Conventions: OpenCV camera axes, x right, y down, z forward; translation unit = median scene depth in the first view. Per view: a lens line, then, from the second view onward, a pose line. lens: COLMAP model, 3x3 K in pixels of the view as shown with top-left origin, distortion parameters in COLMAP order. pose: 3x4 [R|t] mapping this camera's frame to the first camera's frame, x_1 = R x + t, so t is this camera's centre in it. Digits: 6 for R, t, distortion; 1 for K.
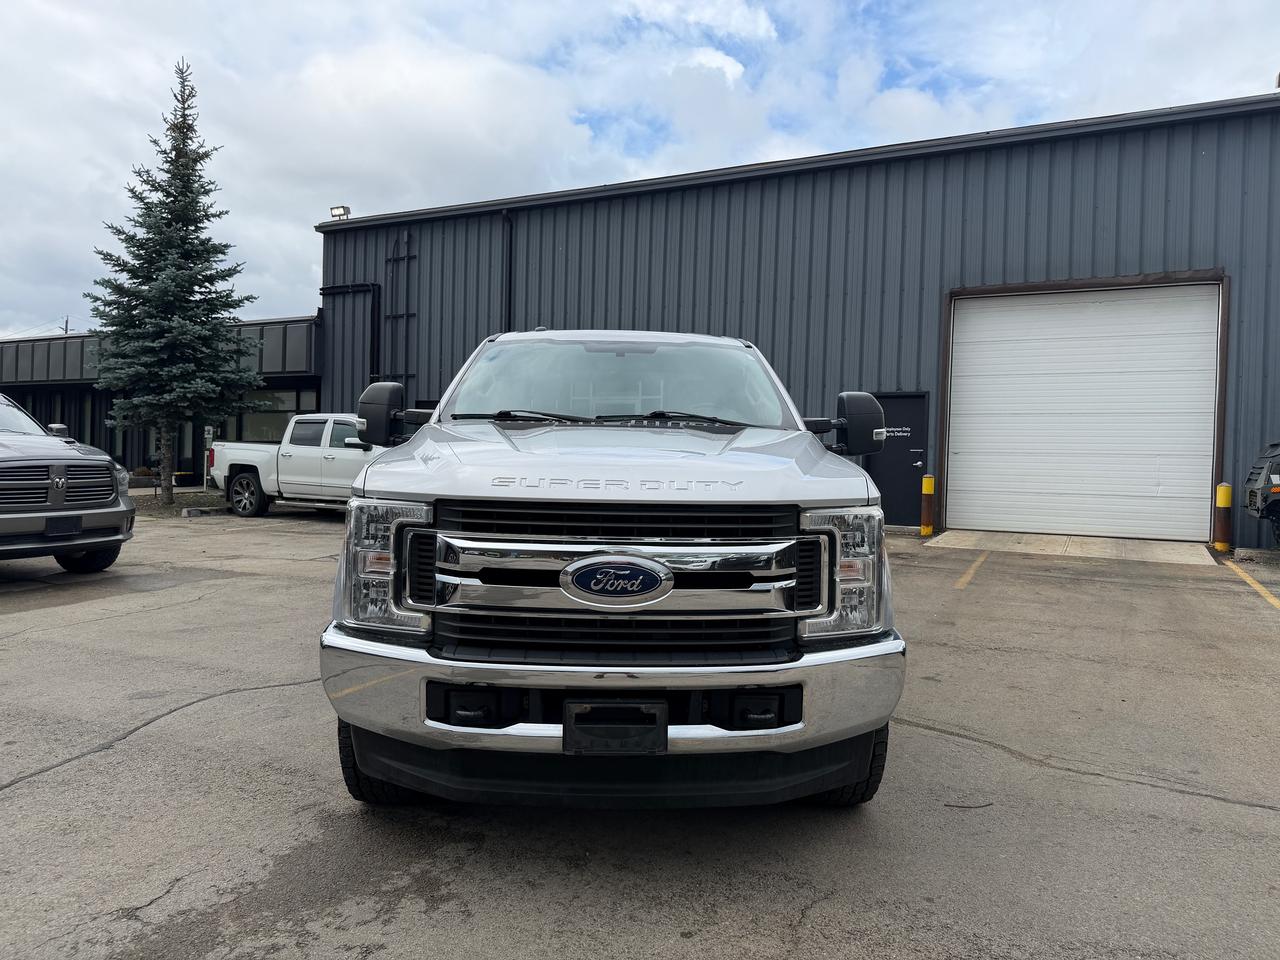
lens RADIAL K [[901.9, 0, 640.0], [0, 901.9, 480.0], [0, 0, 1]] dist [0.075972, -0.118729]
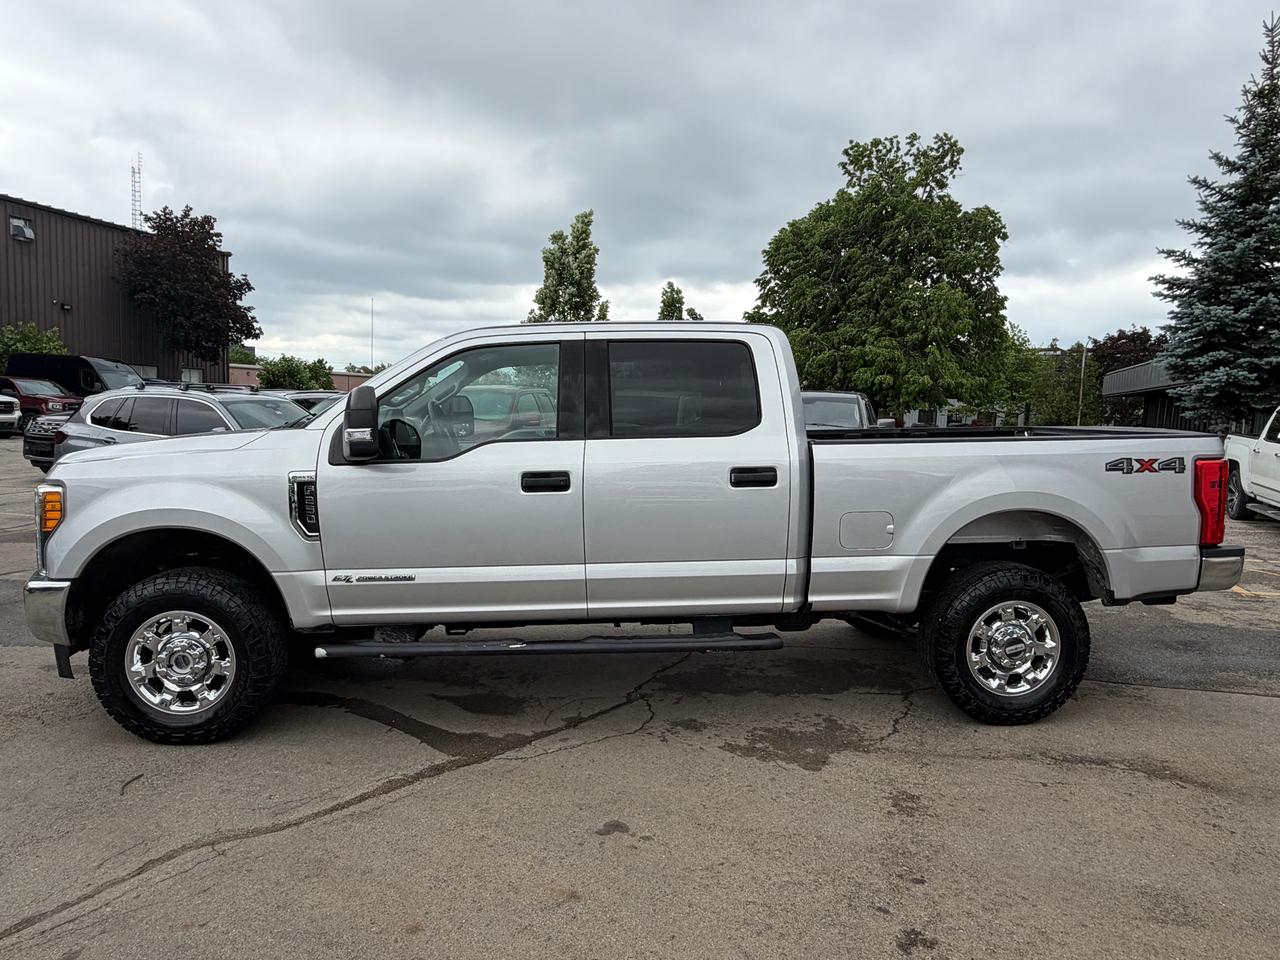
lens RADIAL K [[819.2, 0, 640.0], [0, 819.2, 480.0], [0, 0, 1]] dist [-0.002455, -0.002637]
pose [[0.092764, 0.066629, -0.993456, 0.298616], [-0.048865, 0.996861, 0.062294, -0.018528], [0.994488, 0.042767, 0.095729, 0.331816]]
